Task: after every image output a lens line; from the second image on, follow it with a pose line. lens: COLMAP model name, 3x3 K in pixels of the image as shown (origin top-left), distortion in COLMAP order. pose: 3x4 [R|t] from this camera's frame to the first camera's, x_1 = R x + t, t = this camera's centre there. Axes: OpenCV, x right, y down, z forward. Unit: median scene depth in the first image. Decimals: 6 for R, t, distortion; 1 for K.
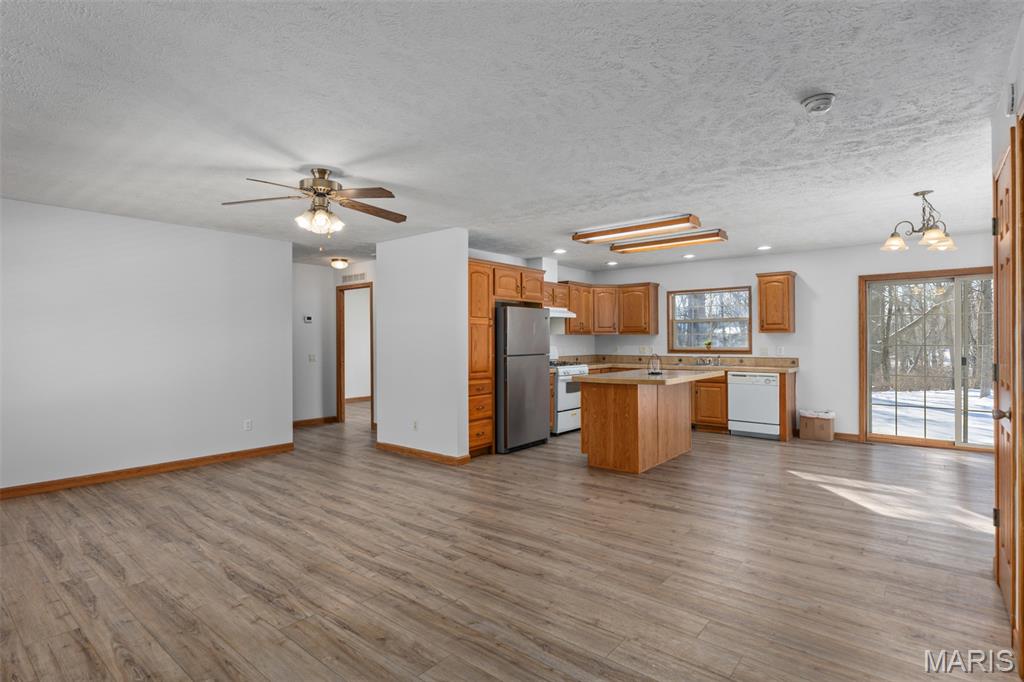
lens RADIAL K [[513.9, 0, 500.0], [0, 513.9, 338.7], [0, 0, 1]] dist [0.003083, -0.000566]
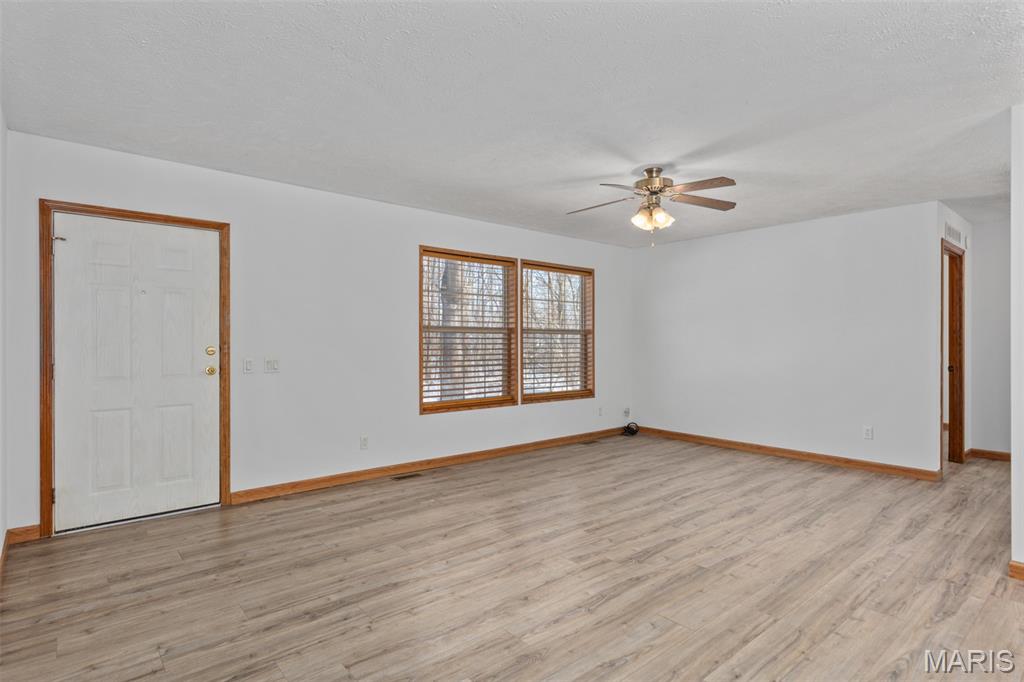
lens RADIAL K [[529.4, 0, 510.9], [0, 529.4, 339.6], [0, 0, 1]] dist [0.002224, 0.000357]
pose [[-0.159988, 0.001394, -0.987118, 0.671213], [0.002781, 0.999996, 0.000962, 0.014483], [0.987115, -0.002591, -0.159991, 0.780778]]
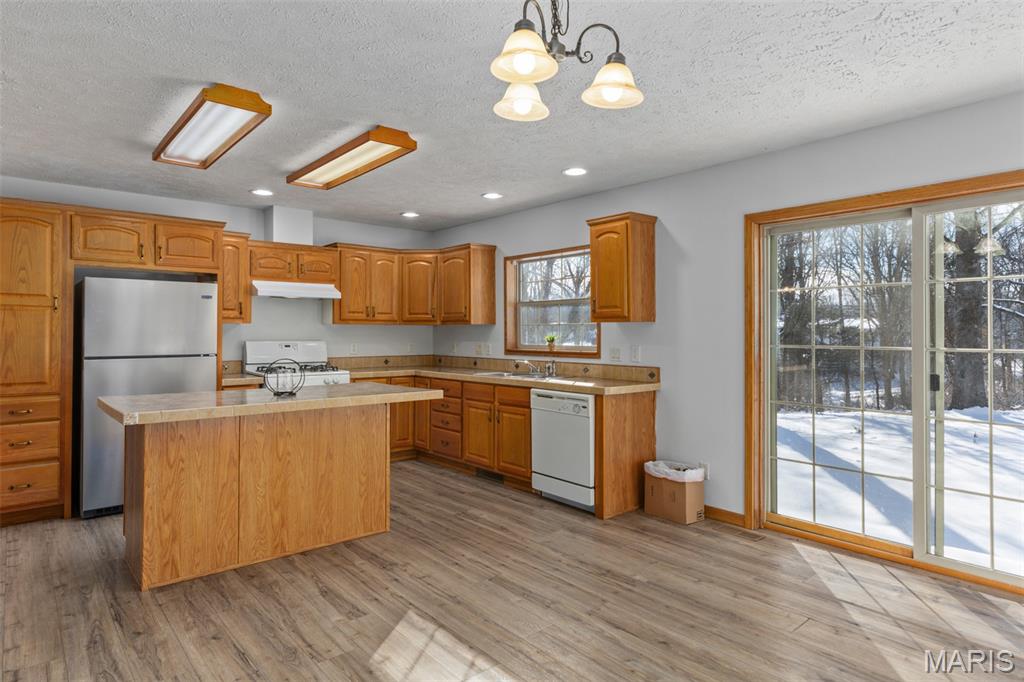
lens RADIAL K [[577.2, 0, 492.6], [0, 577.2, 328.1], [0, 0, 1]] dist [0.007265, -0.001095]
pose [[0.984199, 0.005238, -0.176990, 0.877825], [-0.005958, 0.999976, -0.003538, -0.003519], [0.176967, 0.004536, 0.984206, 0.588529]]
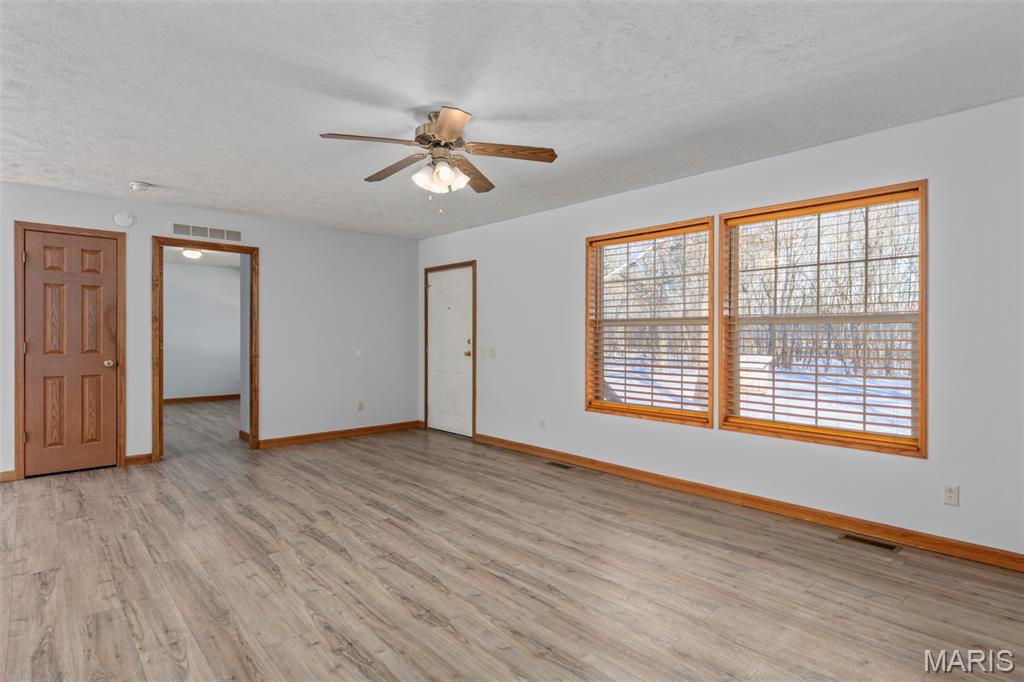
lens RADIAL K [[529.4, 0, 501.5], [0, 529.4, 337.0], [0, 0, 1]] dist [0.002224, 0.000357]
pose [[-0.990051, 0.000724, 0.140705, -0.495502], [0.000485, 0.999998, -0.001735, 0.023824], [-0.140706, -0.001649, -0.990050, 1.603598]]
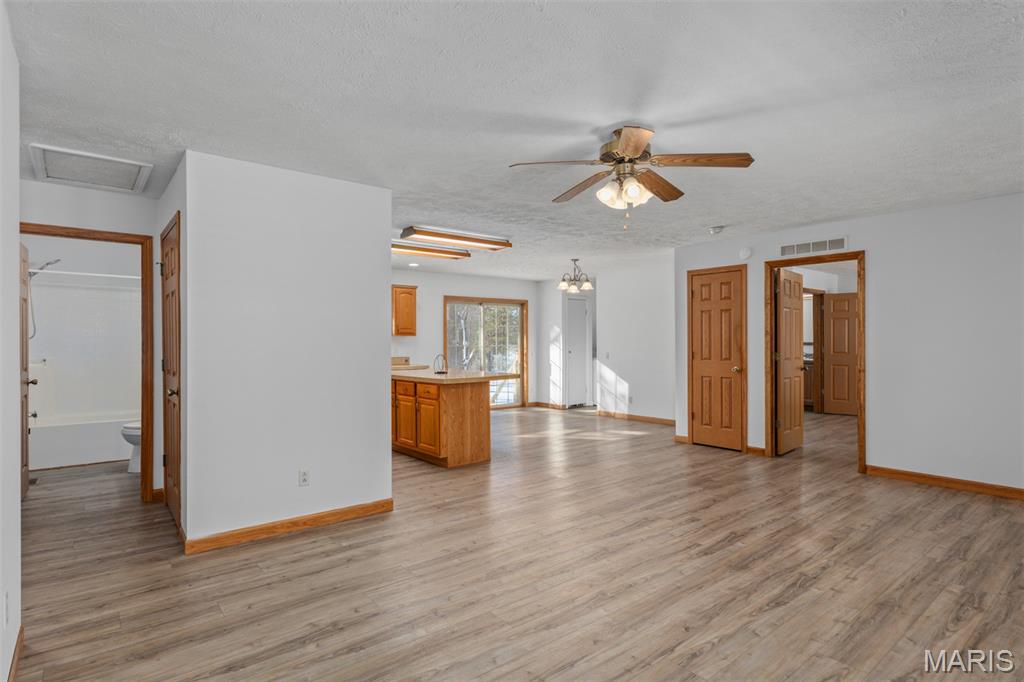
lens RADIAL K [[529.4, 0, 511.5], [0, 529.4, 341.0], [0, 0, 1]] dist [0.002224, 0.000357]
pose [[0.185232, 0.005481, 0.982679, -1.056789], [-0.002275, 0.999984, -0.005149, 0.009014], [-0.982692, -0.001282, 0.185242, 0.899401]]
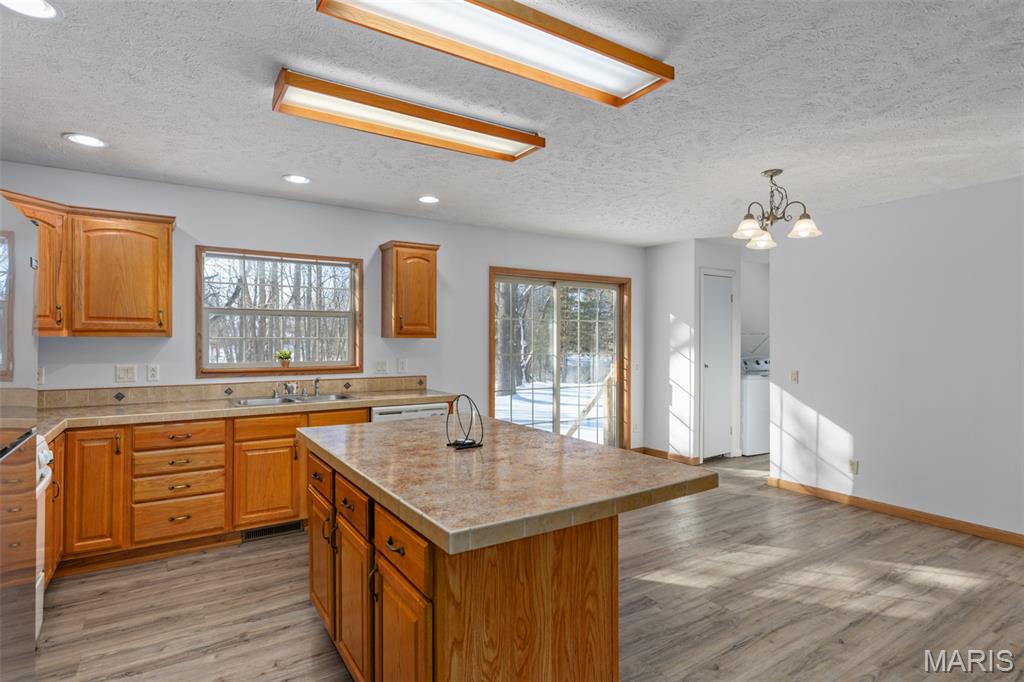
lens RADIAL K [[529.4, 0, 509.3], [0, 529.4, 341.1], [0, 0, 1]] dist [0.002224, 0.000357]
pose [[0.294453, 0.003697, 0.955659, -0.096212], [-0.008323, 0.999965, -0.001304, -0.013674], [-0.955630, -0.007570, 0.294473, 1.179425]]
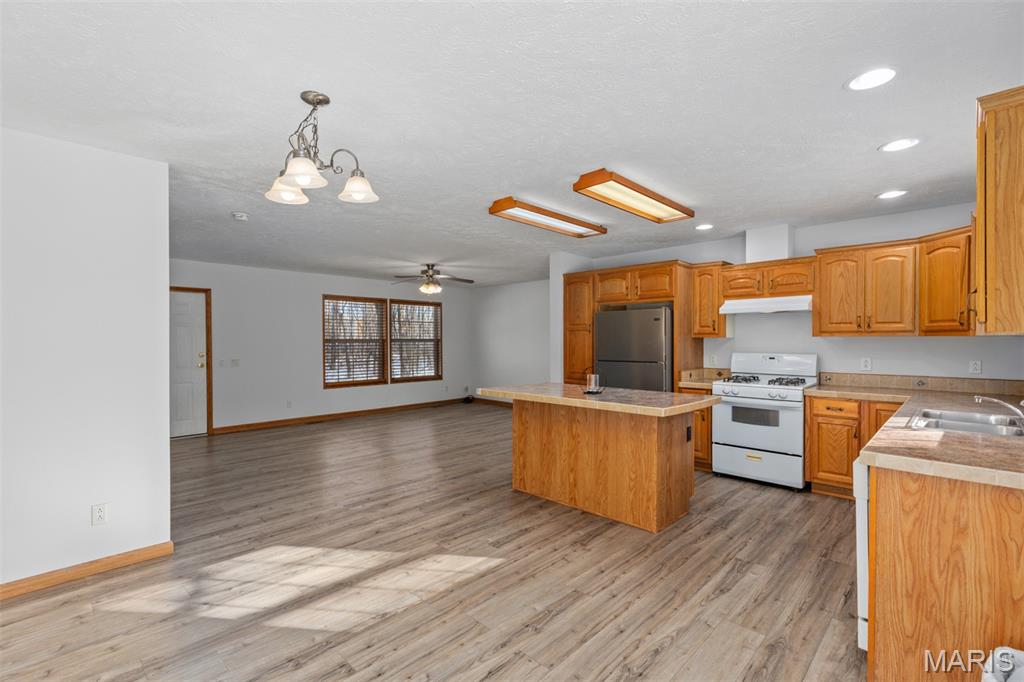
lens RADIAL K [[462.2, 0, 510.1], [0, 462.2, 343.7], [0, 0, 1]] dist [0.001218, 0.000887]
pose [[-0.067024, 0.013432, -0.997661, 1.360371], [0.007015, 0.999891, 0.012991, -0.018770], [0.997727, -0.006128, -0.067111, 1.282872]]
